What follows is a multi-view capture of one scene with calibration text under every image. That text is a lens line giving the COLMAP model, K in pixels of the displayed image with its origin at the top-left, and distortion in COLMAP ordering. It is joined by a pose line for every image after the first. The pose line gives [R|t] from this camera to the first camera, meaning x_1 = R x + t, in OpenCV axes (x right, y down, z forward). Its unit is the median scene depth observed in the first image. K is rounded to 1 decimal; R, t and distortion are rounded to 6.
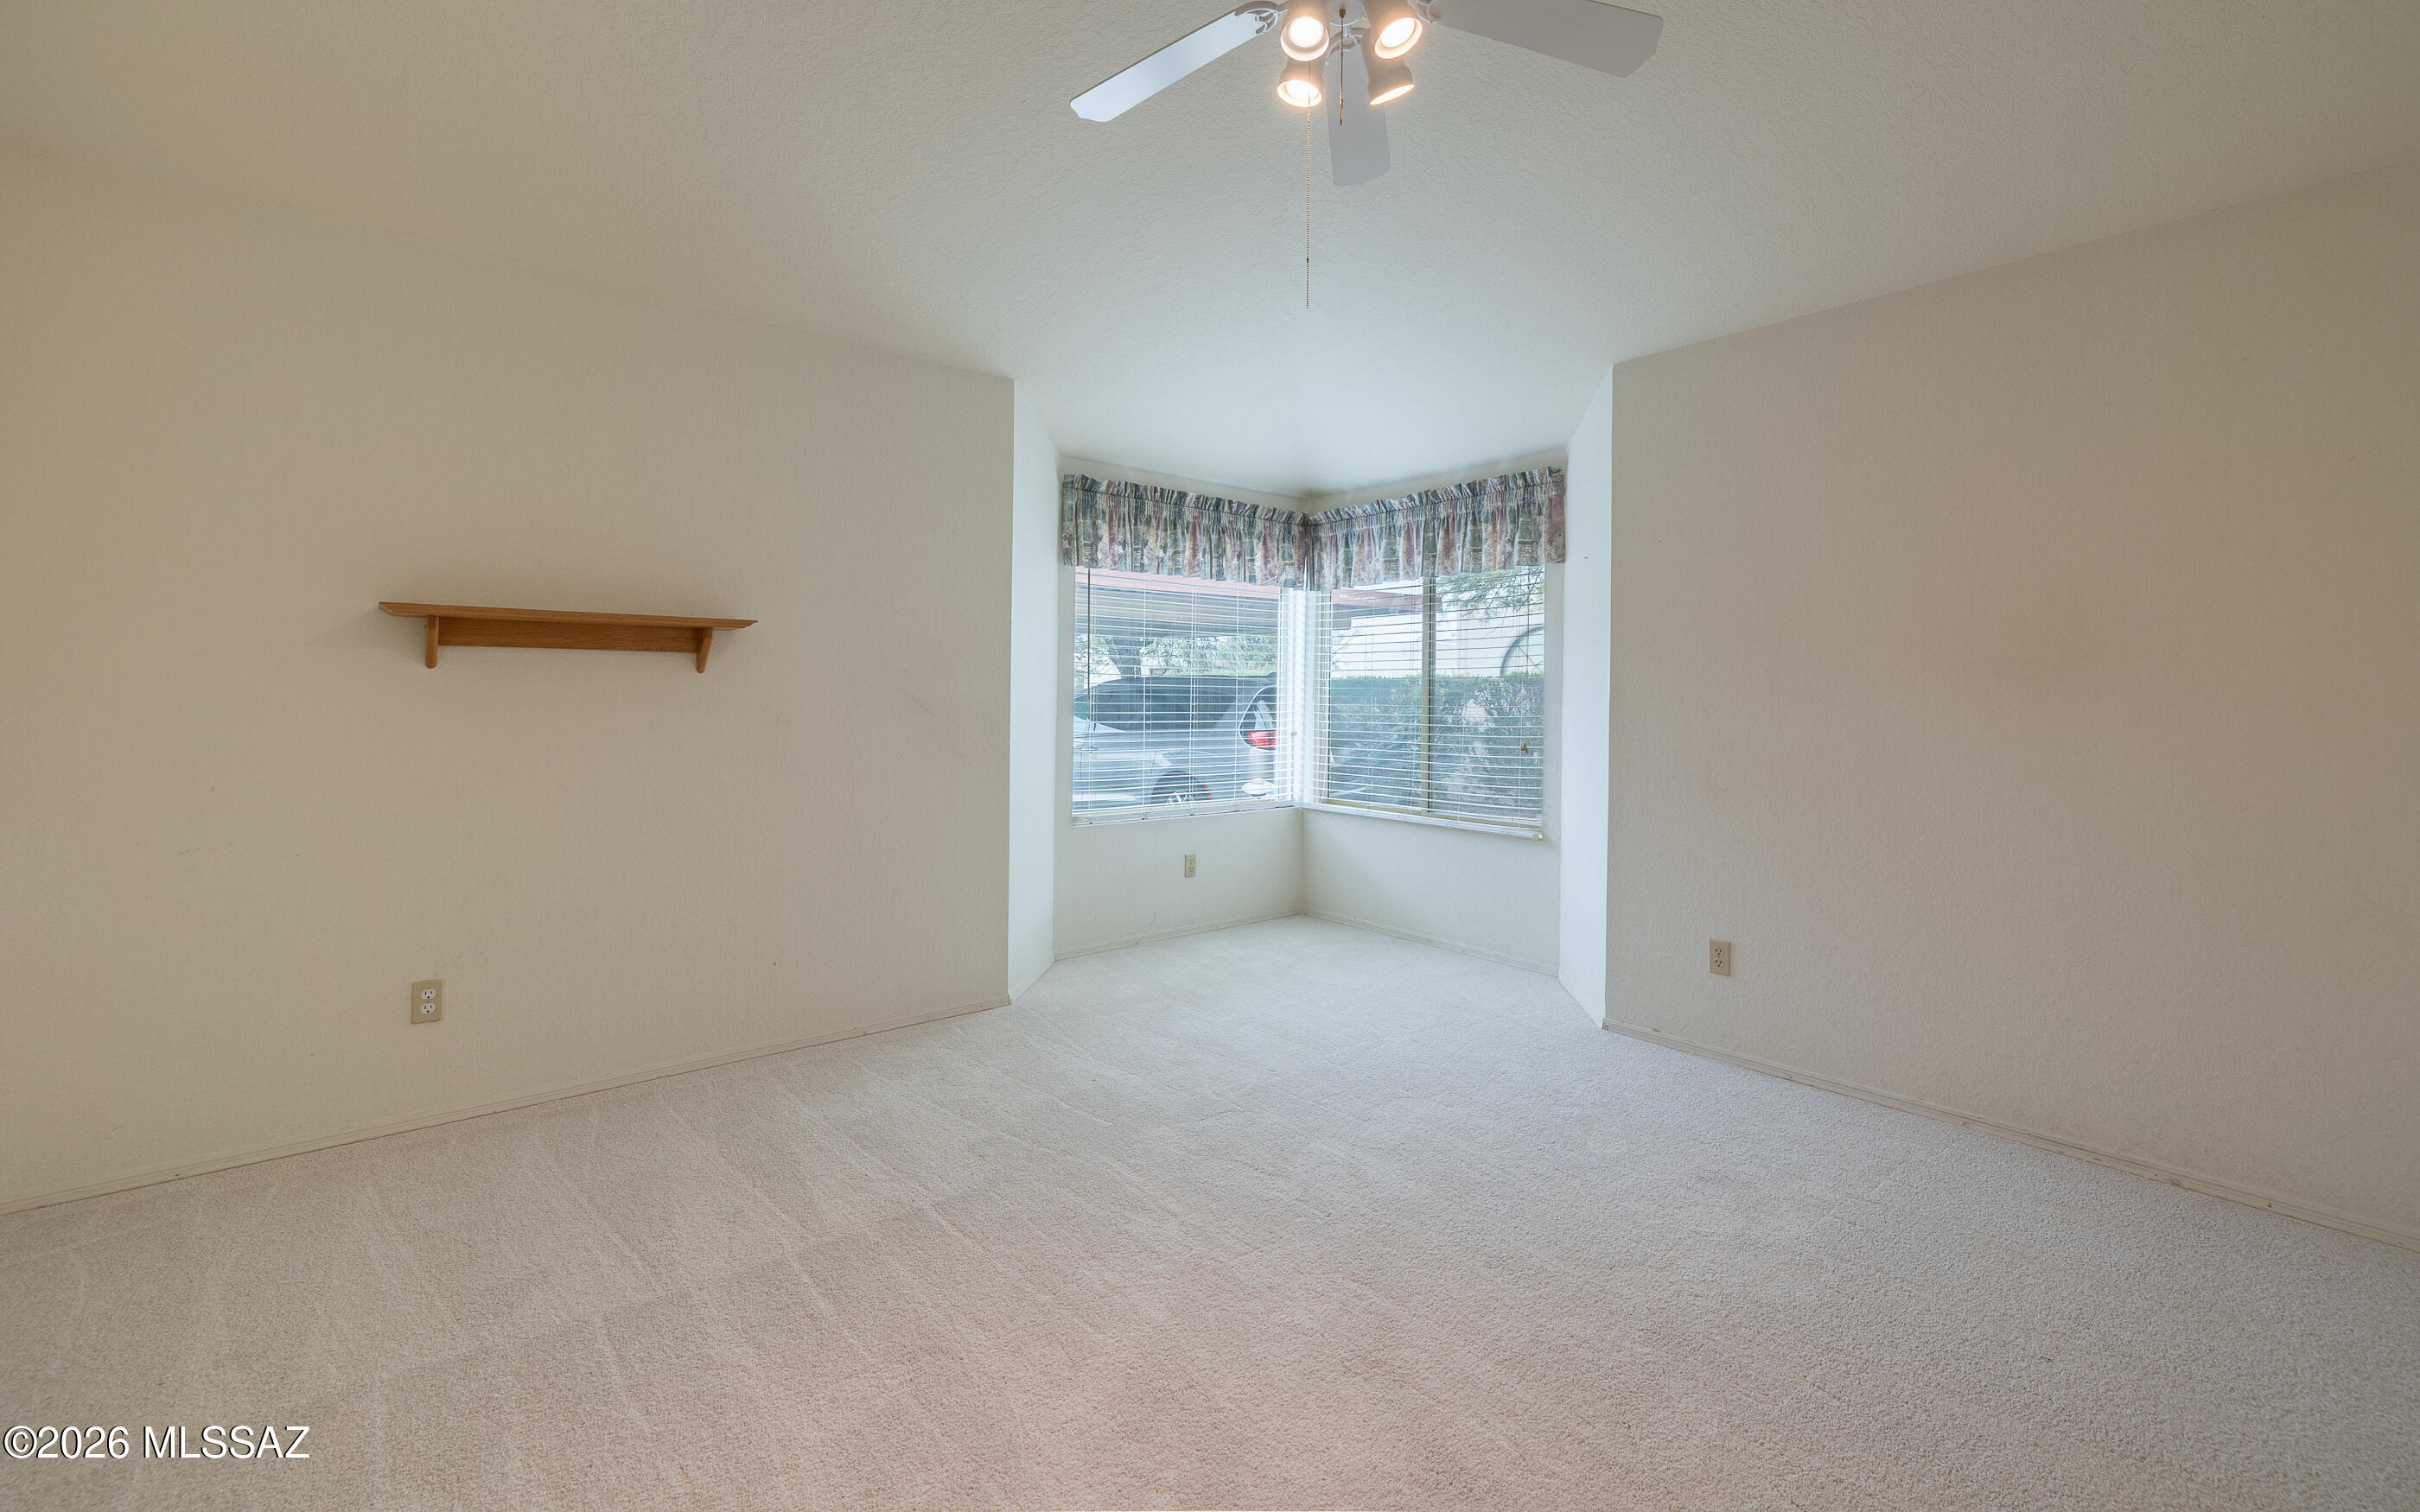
lens RADIAL K [[1031.3, 0, 1210.6], [0, 1031.3, 688.4], [0, 0, 1]] dist [-0.000711, -0.000095]
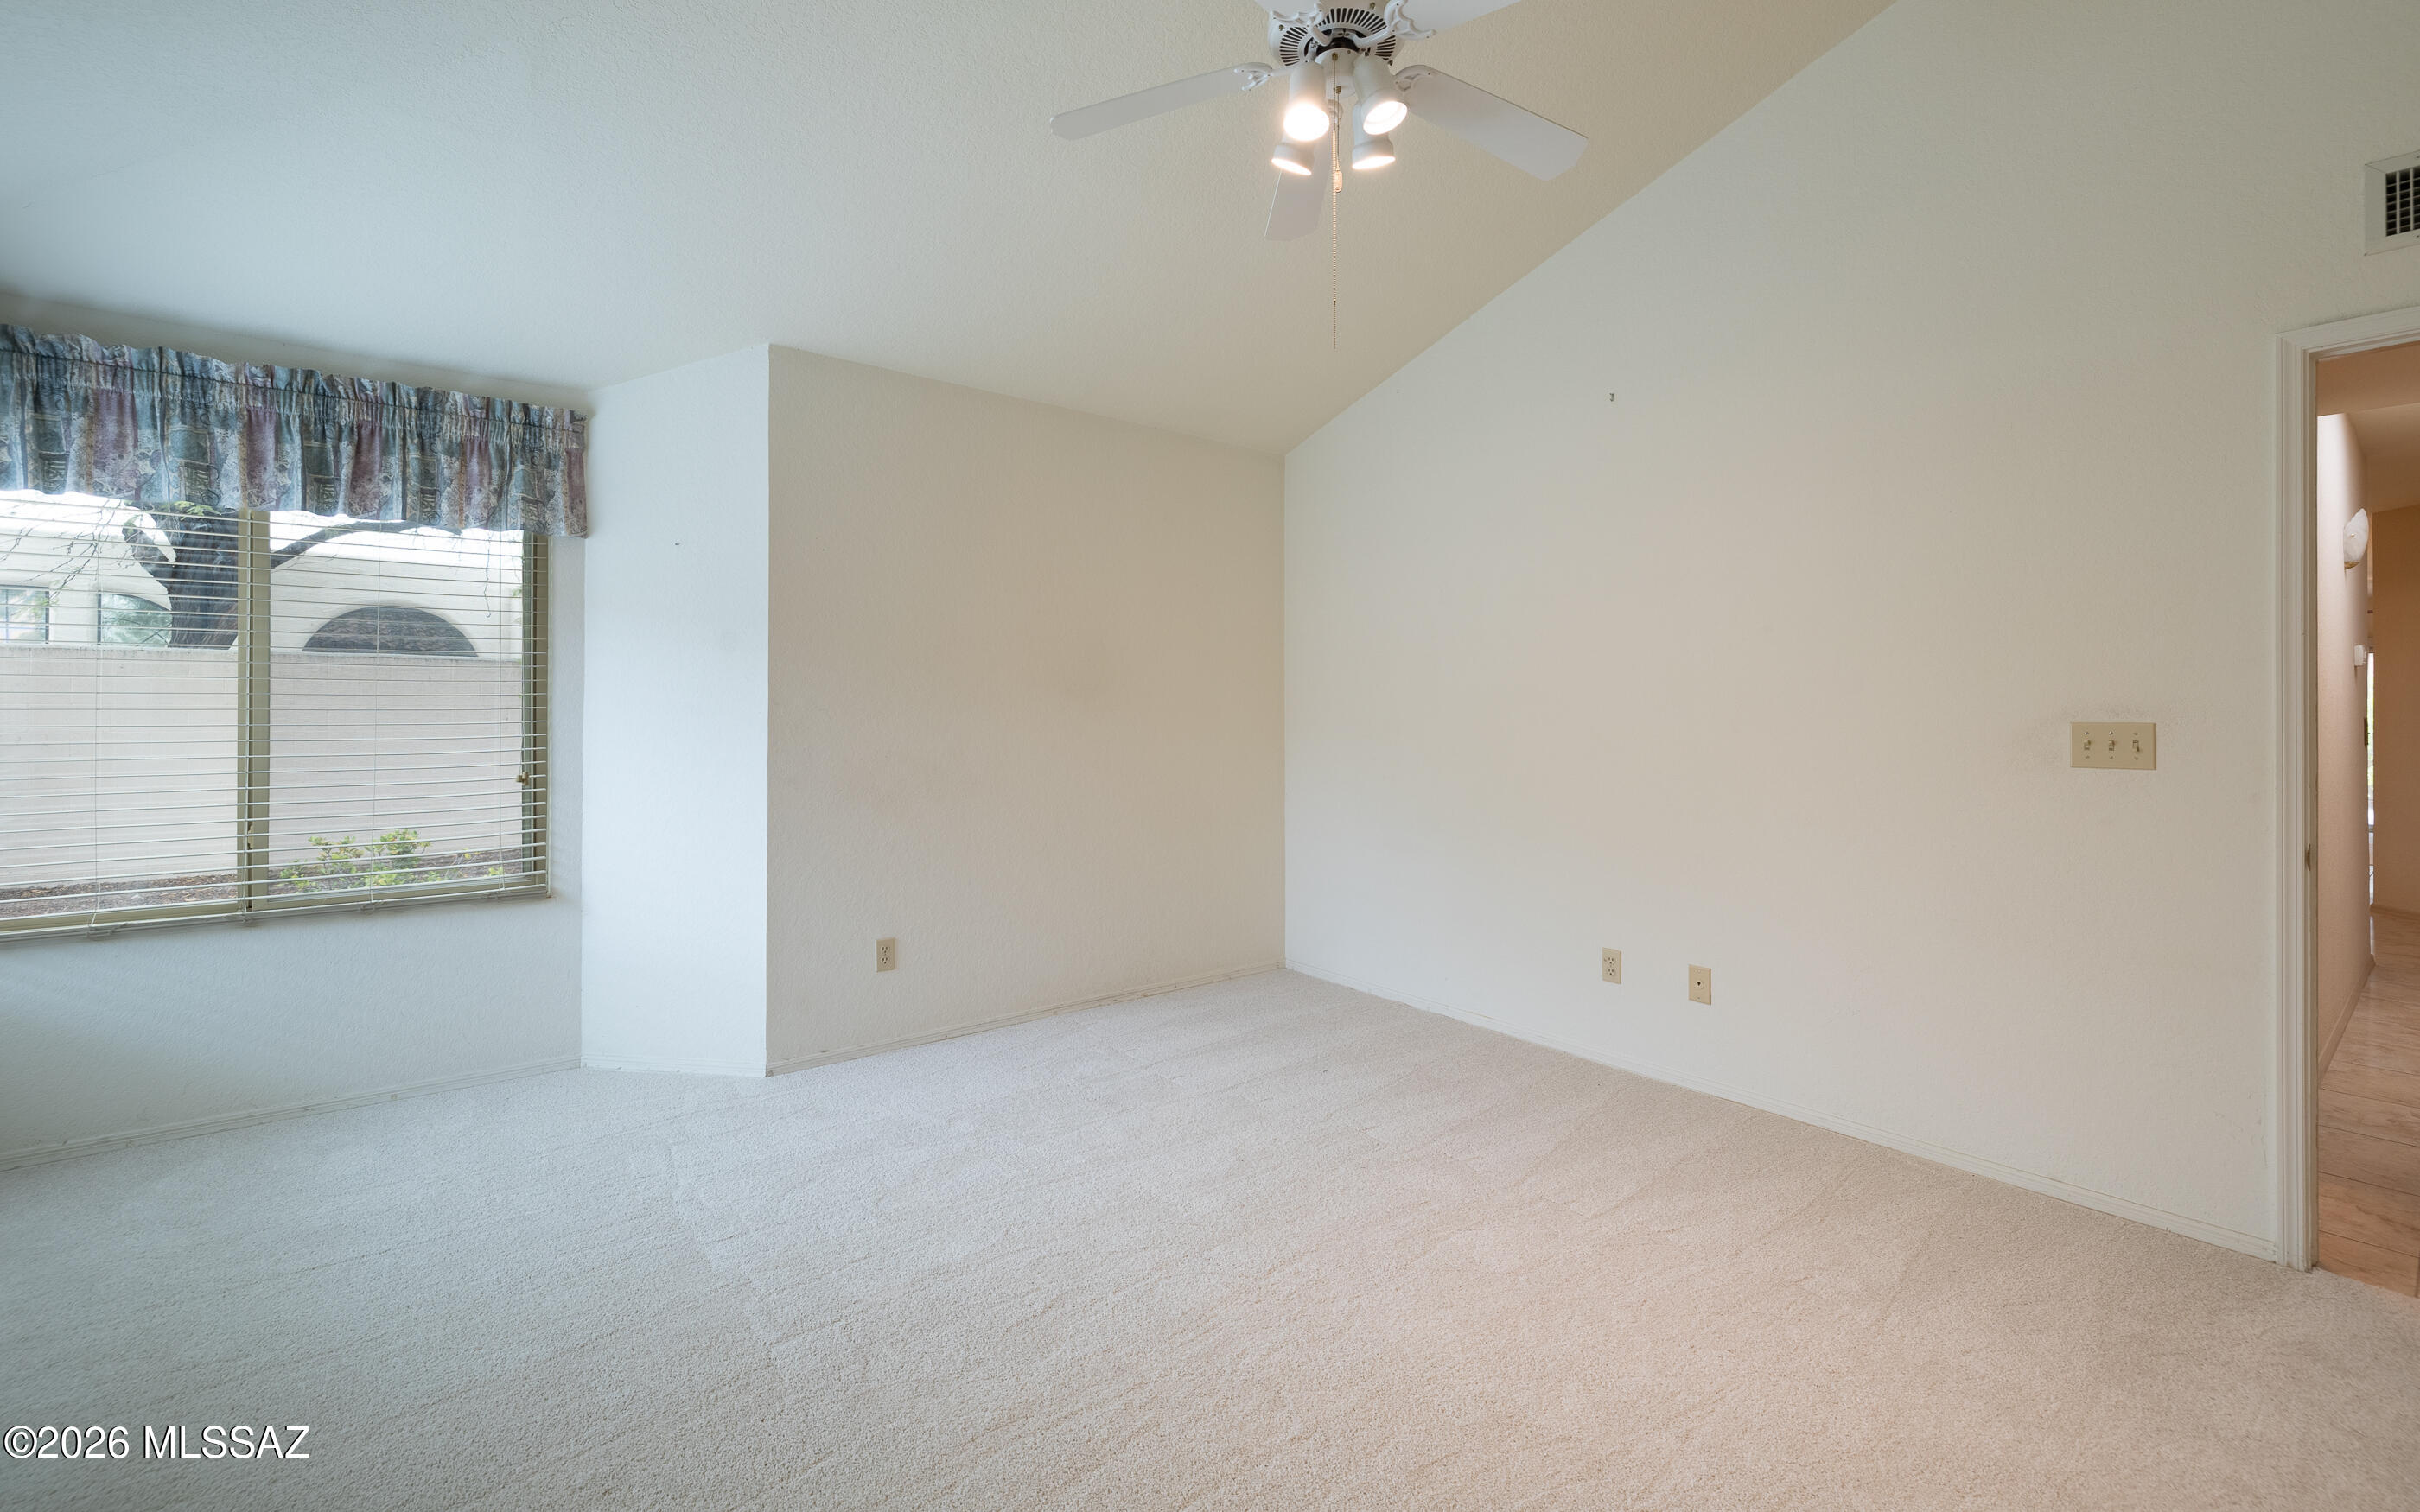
lens RADIAL K [[1031.3, 0, 1210.6], [0, 1031.3, 688.4], [0, 0, 1]] dist [-0.000711, -0.000095]
pose [[0.002827, 0.018455, 0.999826, -0.431654], [-0.005854, 0.999813, -0.018438, 0.004947], [-0.999979, -0.005801, 0.002935, 0.505370]]
